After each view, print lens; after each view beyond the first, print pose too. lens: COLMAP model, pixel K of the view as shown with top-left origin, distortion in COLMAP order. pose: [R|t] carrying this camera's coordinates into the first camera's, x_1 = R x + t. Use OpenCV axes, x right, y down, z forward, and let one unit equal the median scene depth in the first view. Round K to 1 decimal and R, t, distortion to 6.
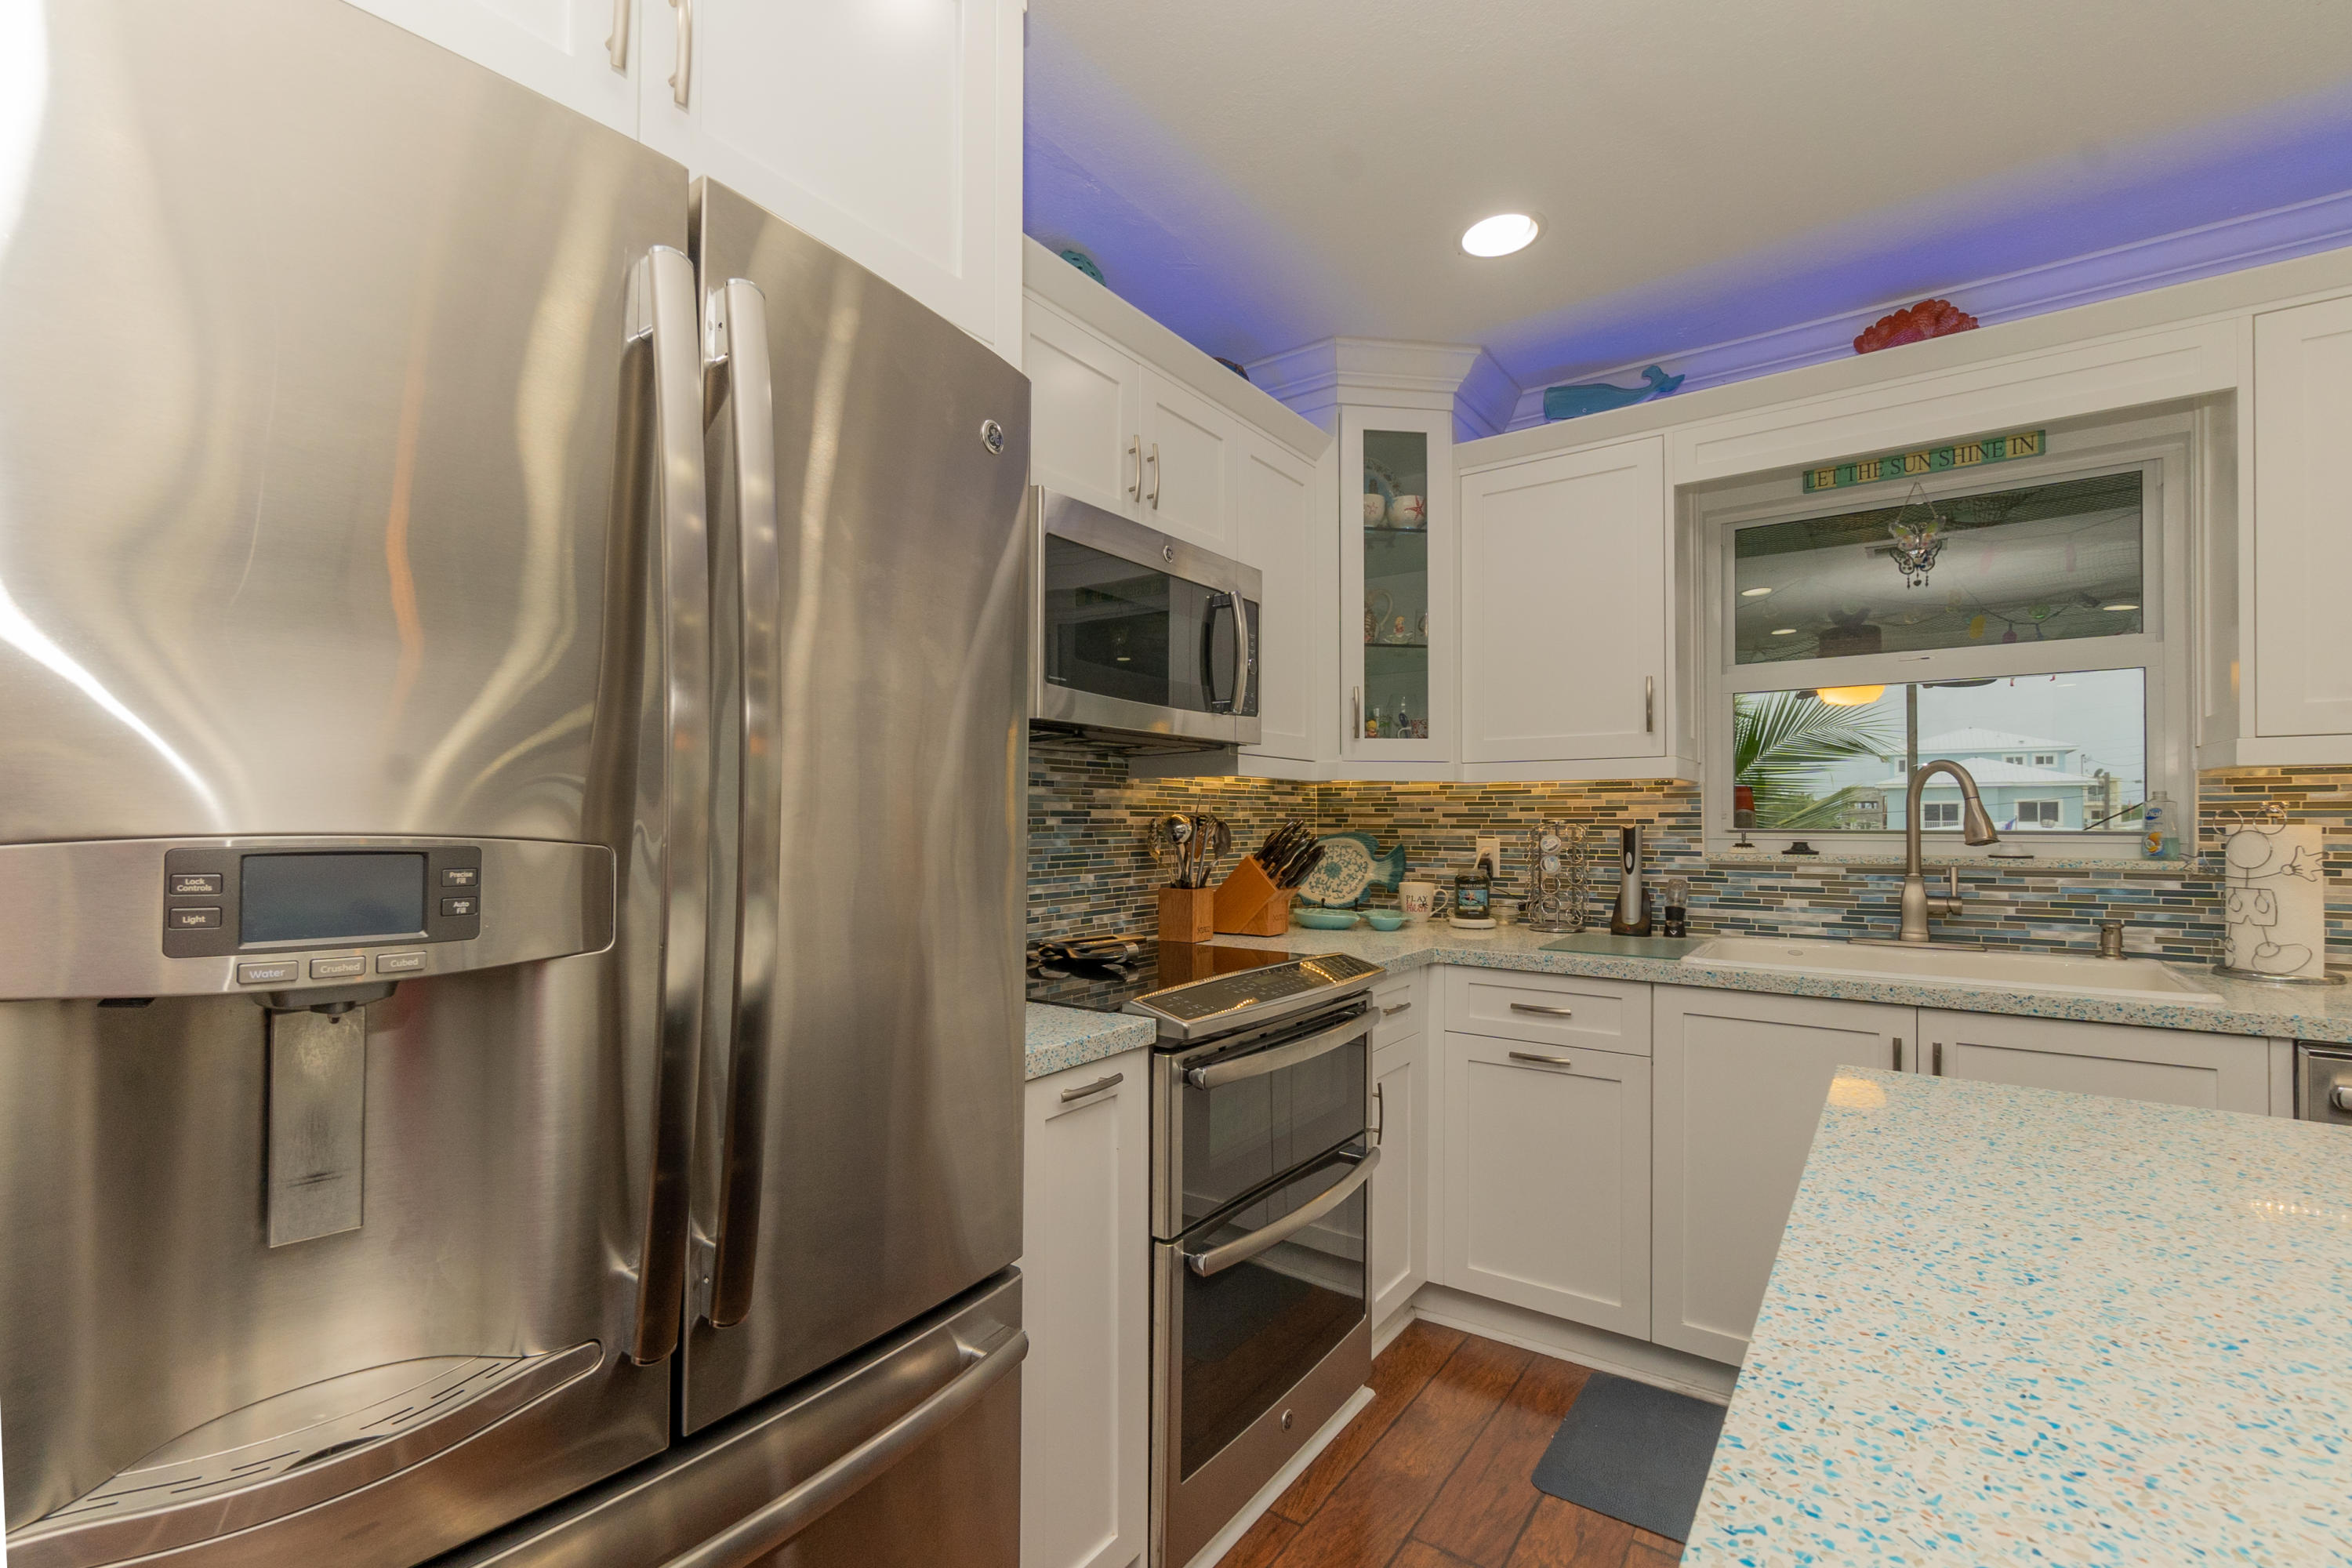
lens RADIAL K [[1013.9, 0, 1173.3], [0, 1013.9, 813.6], [0, 0, 1]] dist [-0.001555, 0.000400]
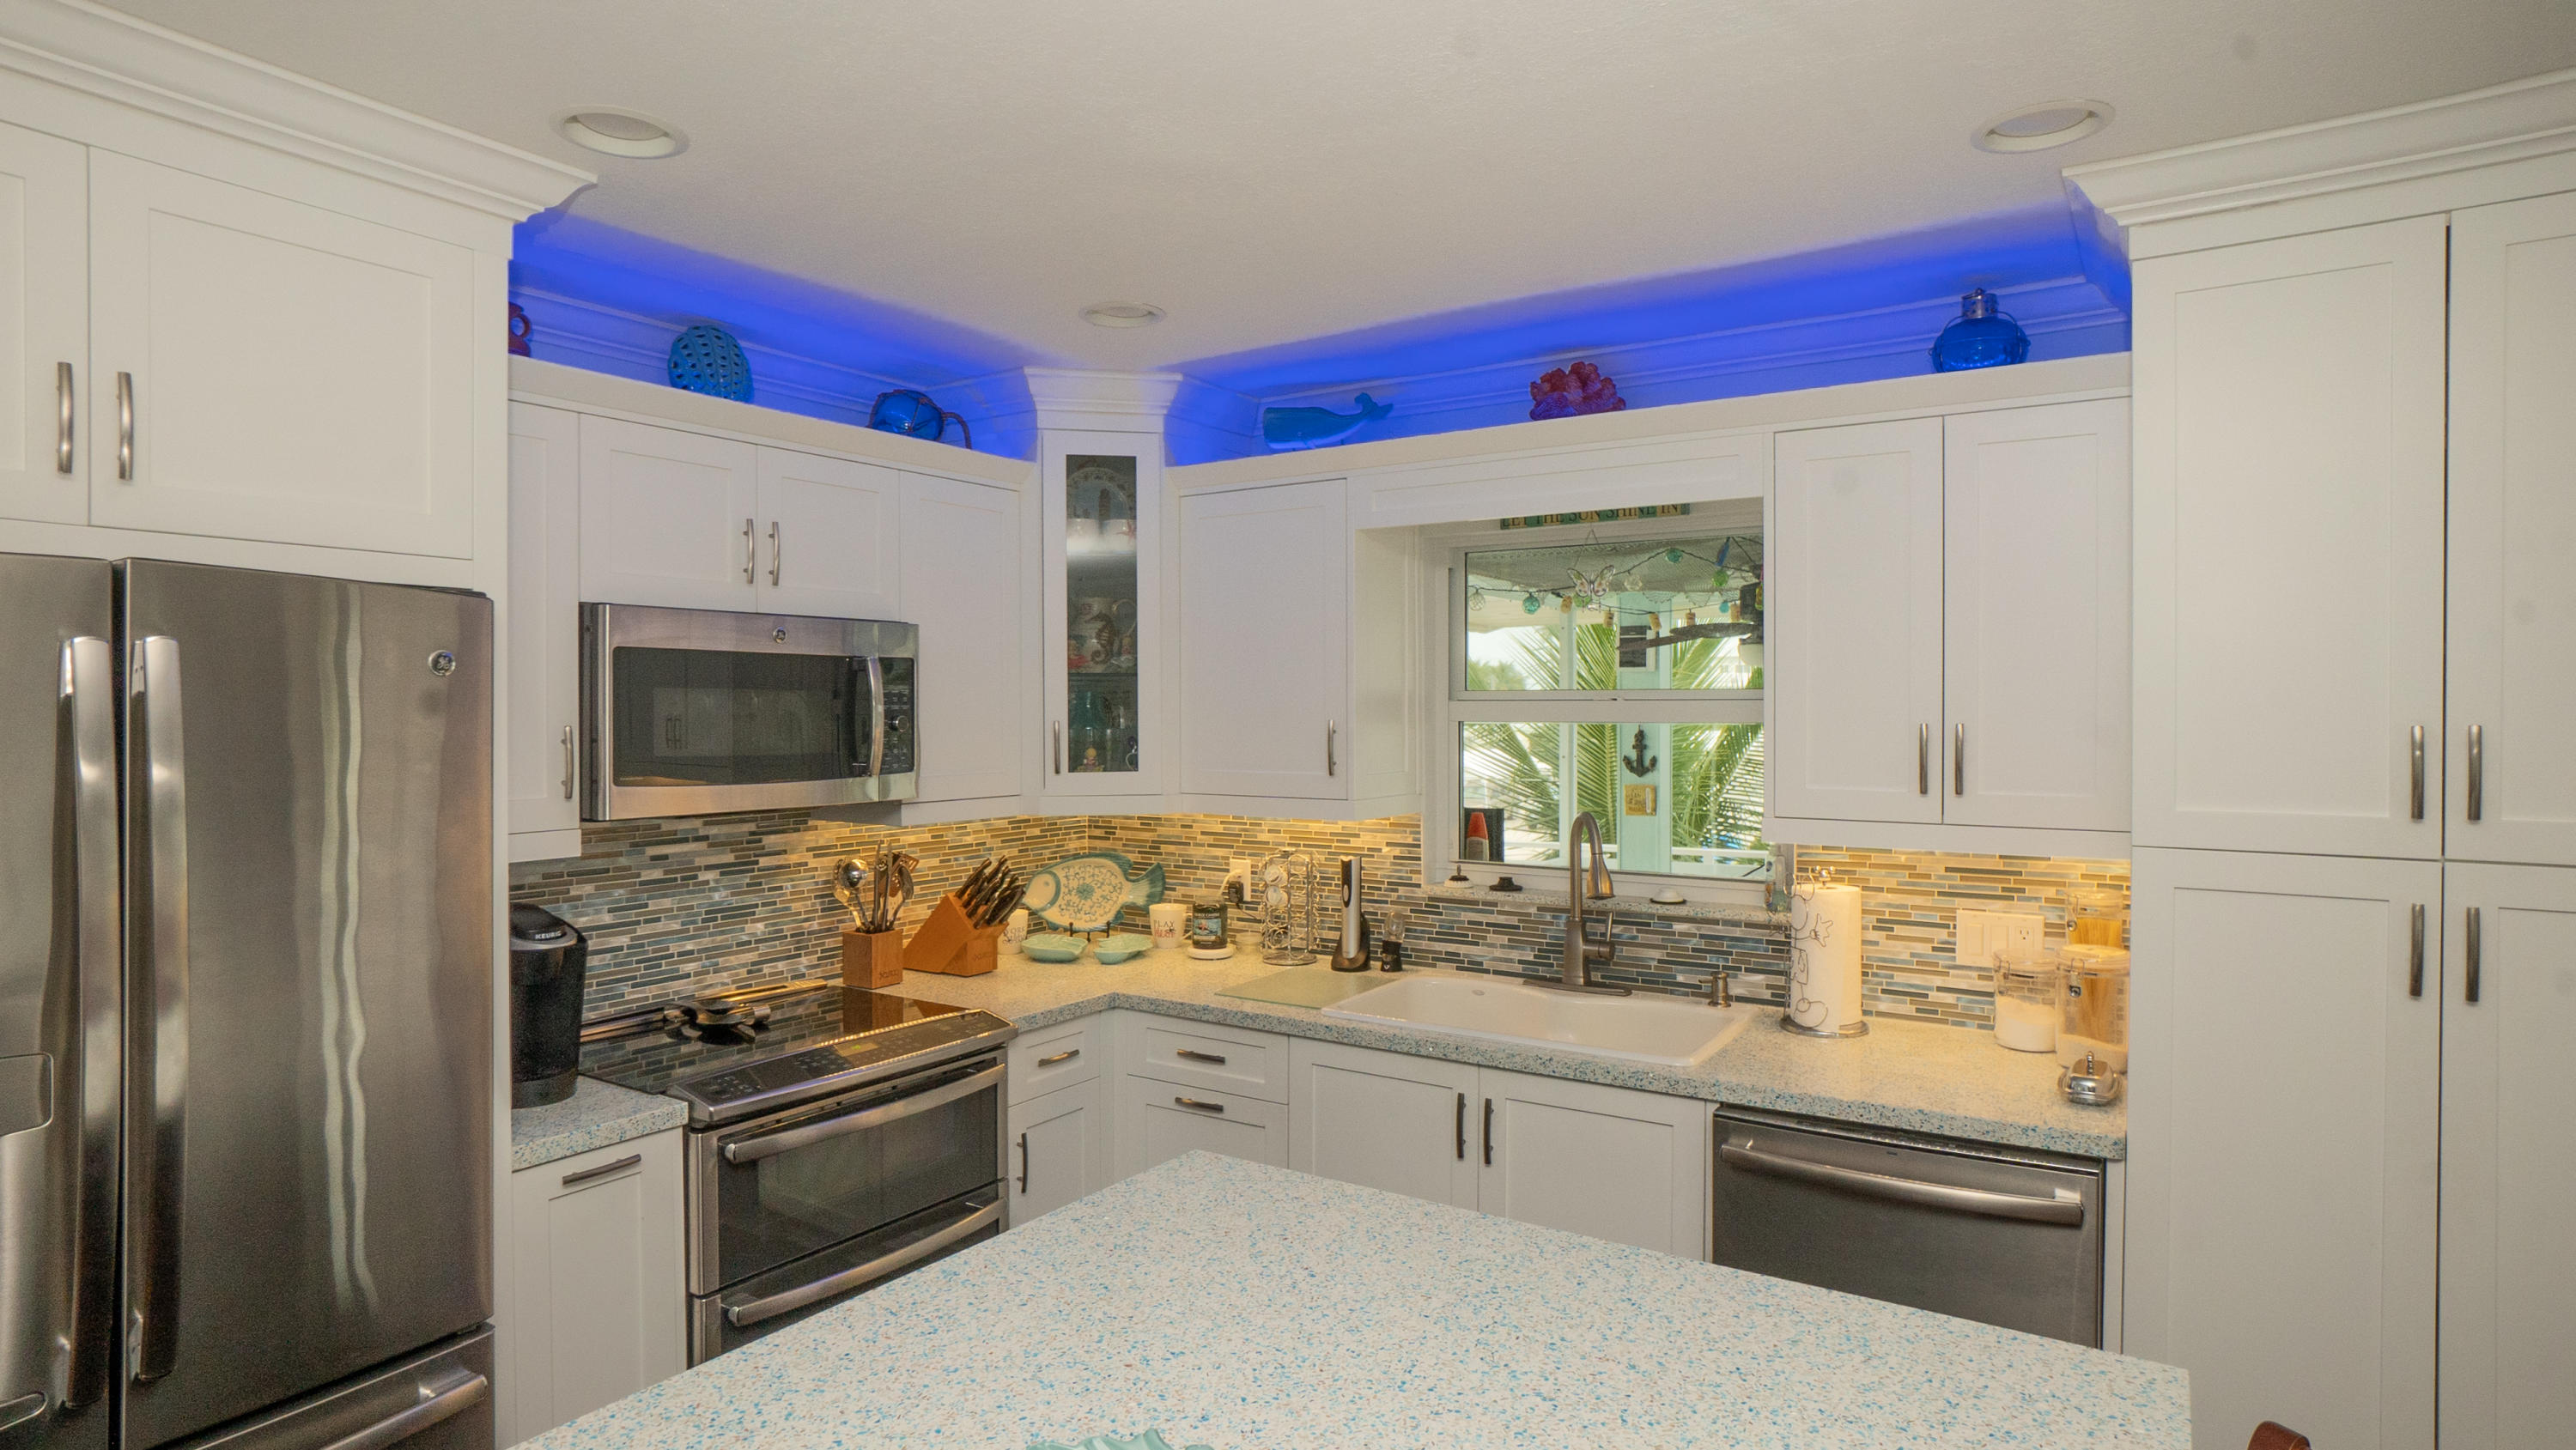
lens RADIAL K [[1362.3, 0, 1288.0], [0, 1362.3, 725.0], [0, 0, 1]] dist [0.012299, 0.000251]
pose [[0.998786, -0.000434, 0.049265, 0.346865], [-0.000406, 0.999855, 0.017021, -0.147468], [-0.049265, -0.017020, 0.998641, -0.331746]]
